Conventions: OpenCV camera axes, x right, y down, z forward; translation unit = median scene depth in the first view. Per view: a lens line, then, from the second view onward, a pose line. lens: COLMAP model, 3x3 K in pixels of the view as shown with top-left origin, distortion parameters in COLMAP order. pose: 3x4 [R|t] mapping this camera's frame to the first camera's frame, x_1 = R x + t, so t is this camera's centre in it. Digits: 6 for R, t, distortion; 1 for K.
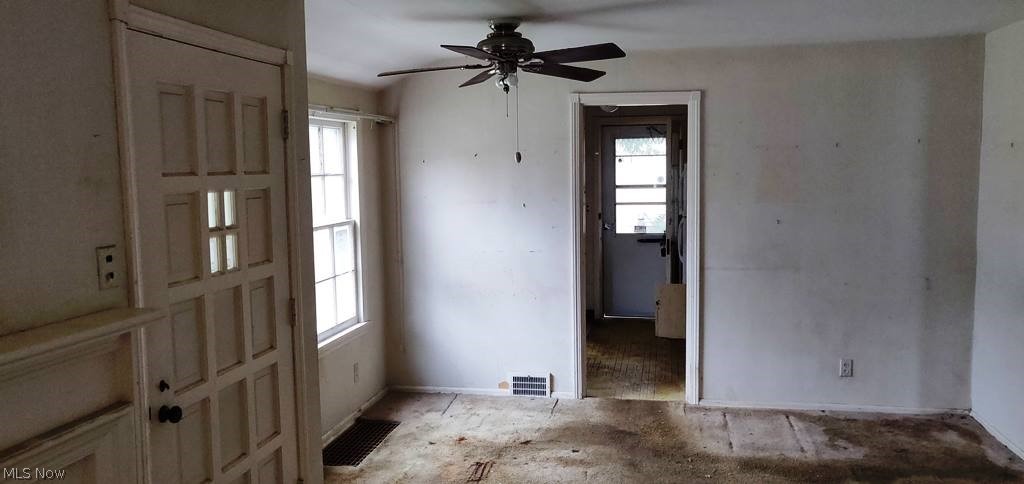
lens RADIAL K [[817.6, 0, 511.3], [0, 817.6, 239.1], [0, 0, 1]] dist [0.002098, 0.078854]
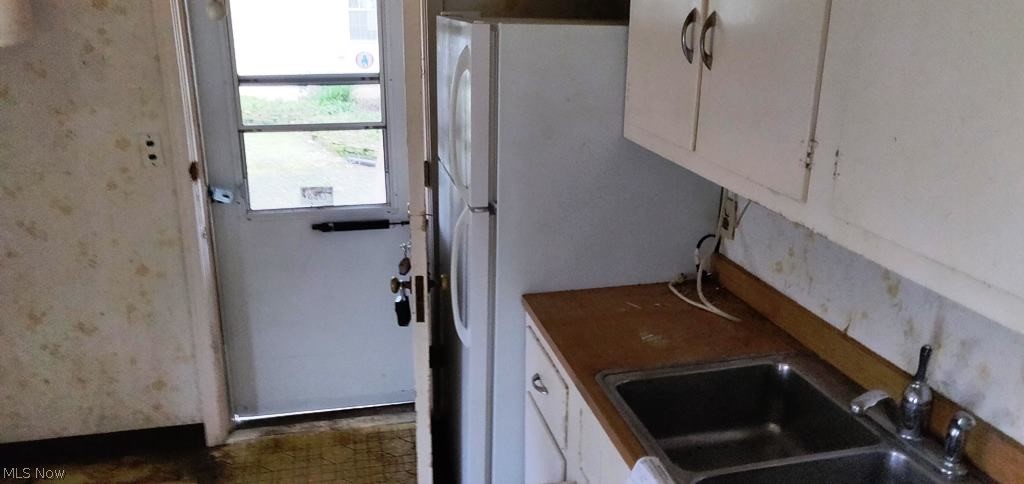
lens RADIAL K [[817.6, 0, 513.0], [0, 817.6, 245.9], [0, 0, 1]] dist [0.002098, 0.078854]
pose [[0.919993, -0.085902, 0.382405, 0.163441], [0.014835, 0.982619, 0.185042, -0.098195], [-0.391654, -0.164565, 0.905277, 1.068991]]
